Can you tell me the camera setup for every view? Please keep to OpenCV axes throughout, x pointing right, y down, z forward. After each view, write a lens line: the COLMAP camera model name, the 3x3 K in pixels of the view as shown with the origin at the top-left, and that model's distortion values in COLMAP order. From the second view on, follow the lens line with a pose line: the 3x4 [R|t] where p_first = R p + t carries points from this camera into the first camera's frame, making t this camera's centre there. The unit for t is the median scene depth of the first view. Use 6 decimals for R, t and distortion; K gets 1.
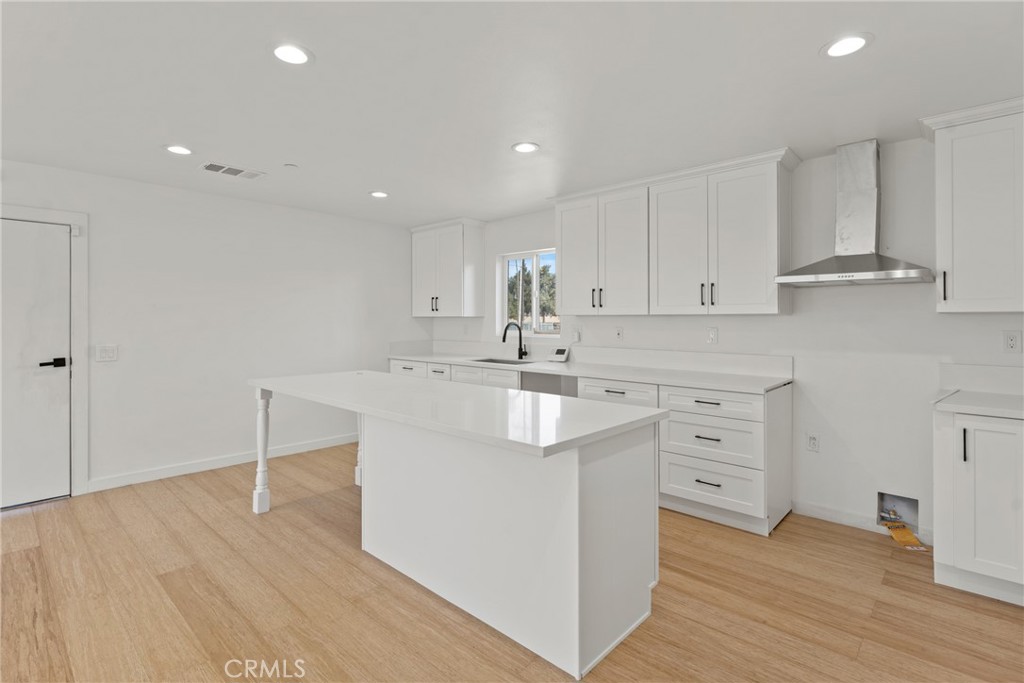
lens RADIAL K [[488.7, 0, 513.8], [0, 488.7, 318.6], [0, 0, 1]] dist [-0.004349, 0.000136]
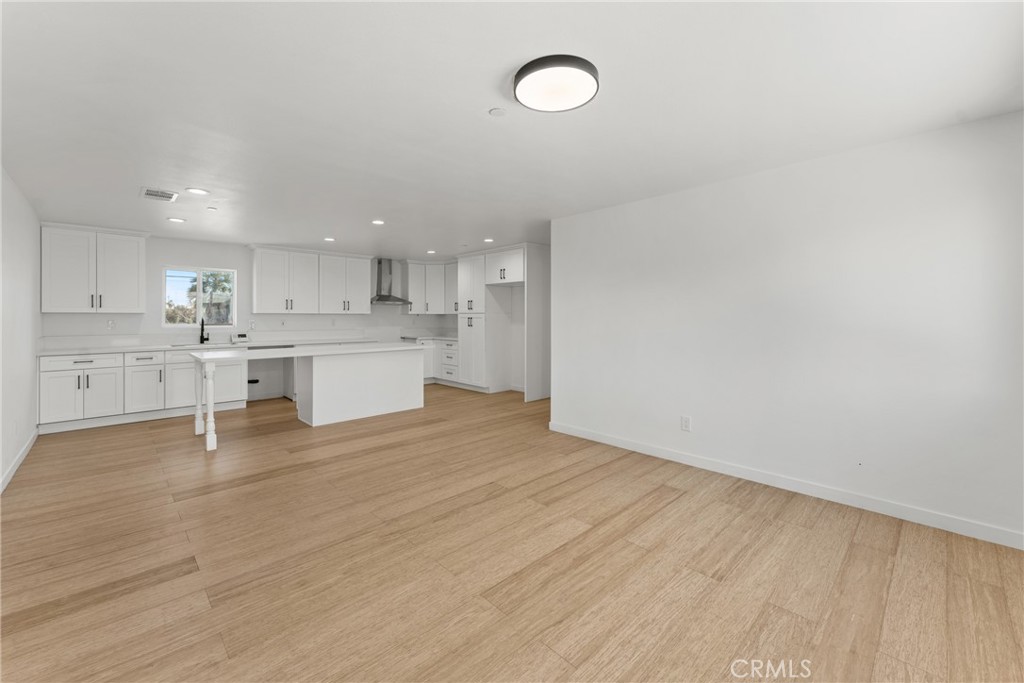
lens RADIAL K [[414.3, 0, 502.0], [0, 414.3, 326.8], [0, 0, 1]] dist [0.004786, -0.000160]
pose [[0.074370, -0.023934, 0.996943, -1.669192], [-0.003394, 0.999700, 0.024254, 0.001869], [-0.997225, -0.005187, 0.074267, 0.058178]]
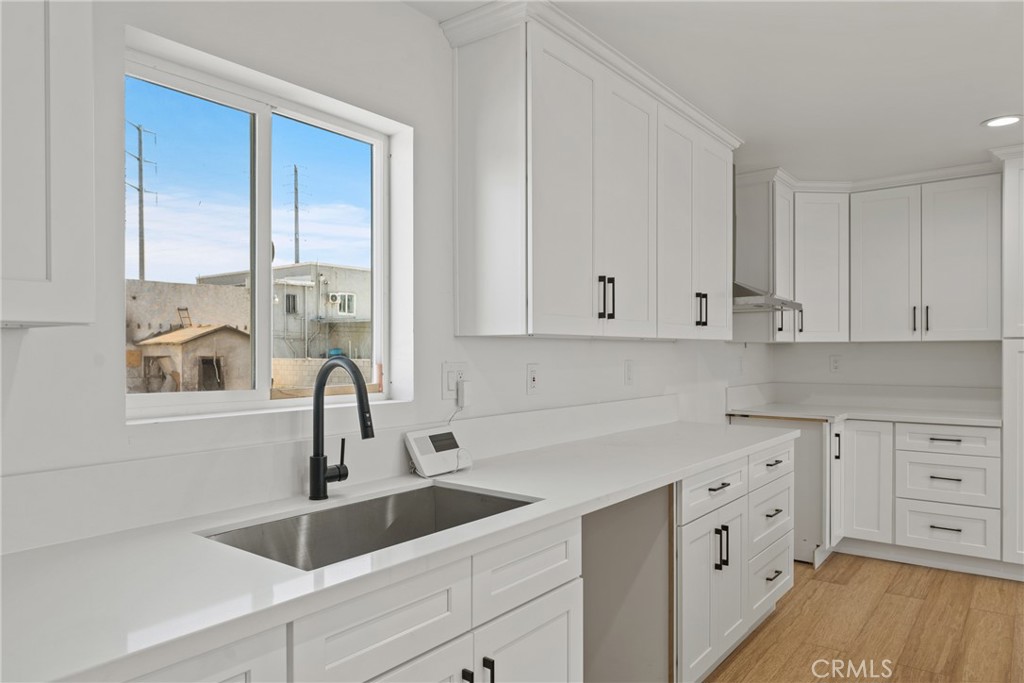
lens RADIAL K [[691.6, 0, 497.2], [0, 691.6, 352.6], [0, 0, 1]] dist [0.000208, 0.000255]
pose [[-0.093253, -0.004158, 0.995634, -0.534508], [-0.000446, 0.999991, 0.004135, 0.004155], [-0.995642, -0.000058, -0.093254, 1.393111]]
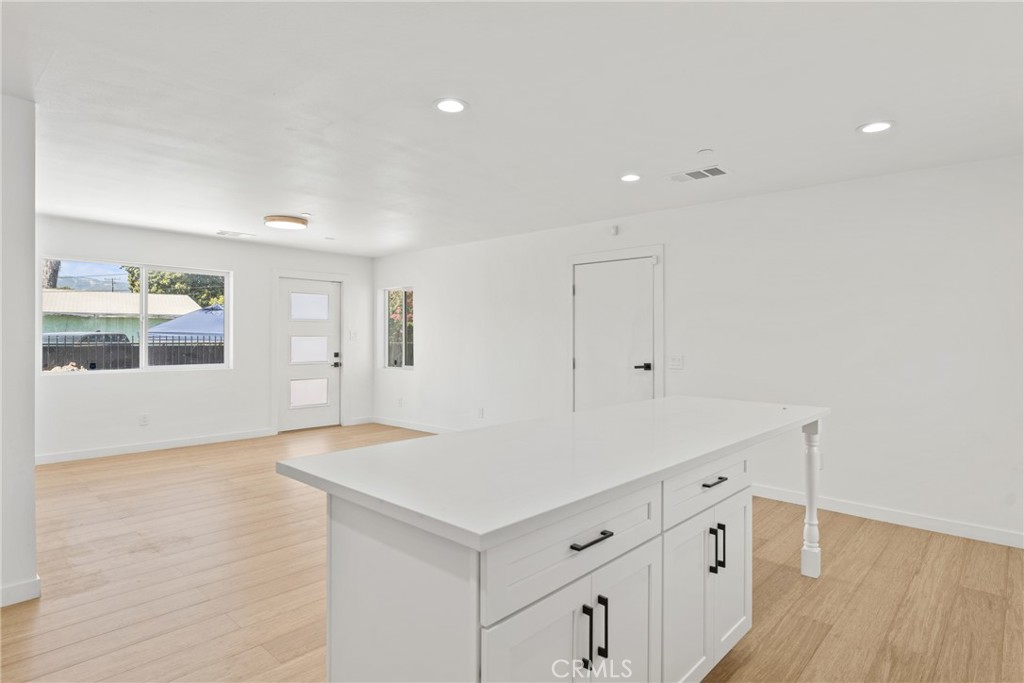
lens RADIAL K [[552.5, 0, 512.6], [0, 552.5, 344.1], [0, 0, 1]] dist [-0.006624, -0.000235]
pose [[0.004442, 0.016309, -0.999857, 0.524002], [-0.000158, 0.999867, 0.016308, 0.008494], [0.999990, 0.000086, 0.004443, 0.680810]]
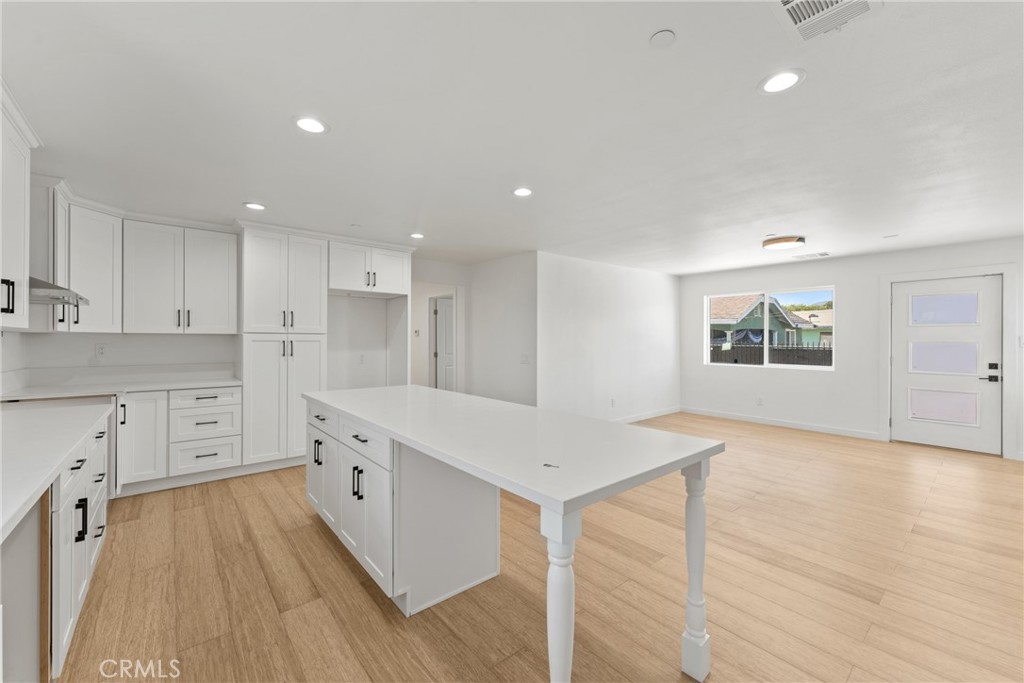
lens RADIAL K [[414.3, 0, 516.5], [0, 414.3, 340.8], [0, 0, 1]] dist [0.004786, -0.000160]
pose [[-0.993148, -0.000069, 0.116867, -0.367123], [-0.000319, 0.999998, -0.002125, 0.010024], [-0.116867, -0.002148, -0.993145, 1.511868]]
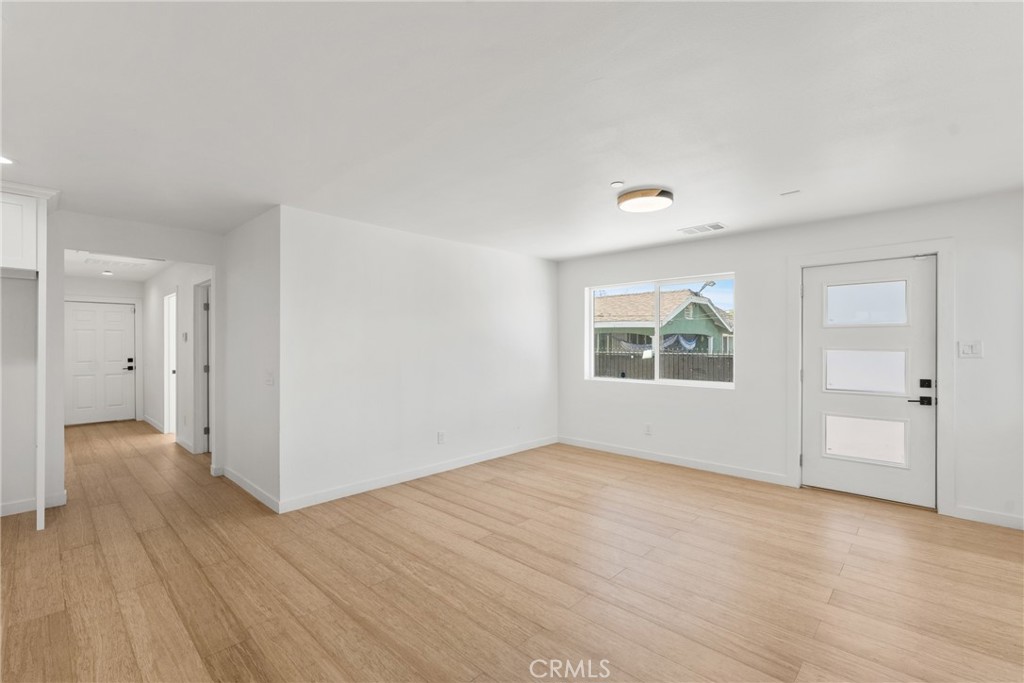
lens RADIAL K [[453.4, 0, 516.1], [0, 453.4, 346.8], [0, 0, 1]] dist [-0.002463, -0.000601]
pose [[-0.999966, 0.001296, 0.008112, -0.814082], [0.001270, 0.999994, -0.003119, 0.006424], [-0.008116, -0.003109, -0.999962, 1.033770]]
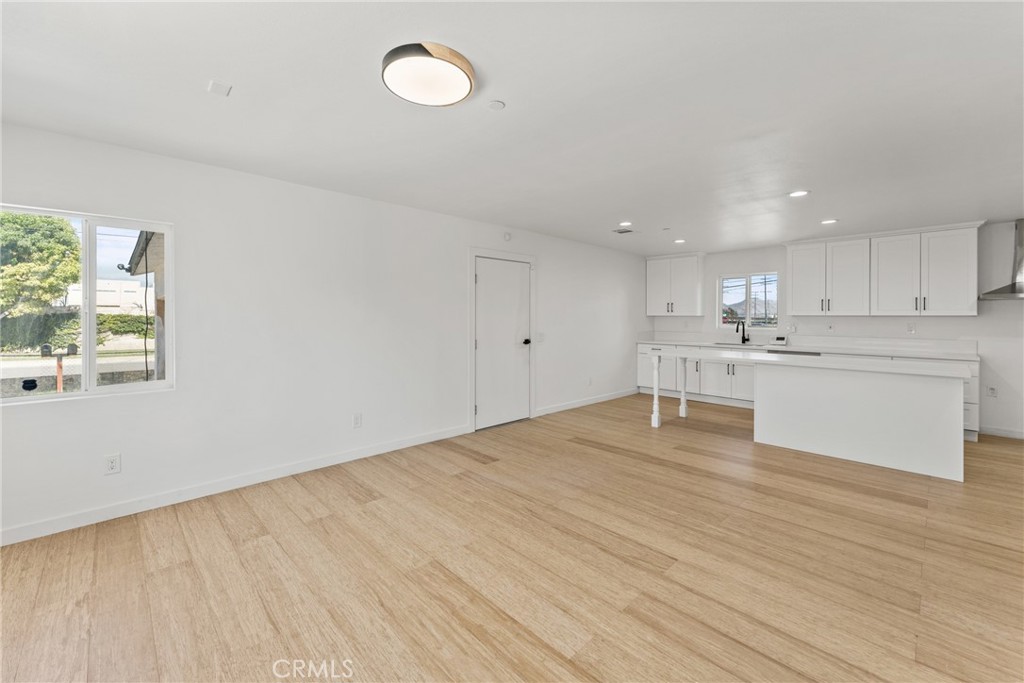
lens RADIAL K [[414.3, 0, 516.8], [0, 414.3, 319.7], [0, 0, 1]] dist [0.004786, -0.000160]
pose [[0.998794, 0.004317, -0.048912, -0.949165], [-0.003914, 0.999958, 0.008342, -0.001715], [0.048946, -0.008140, 0.998768, -0.519180]]
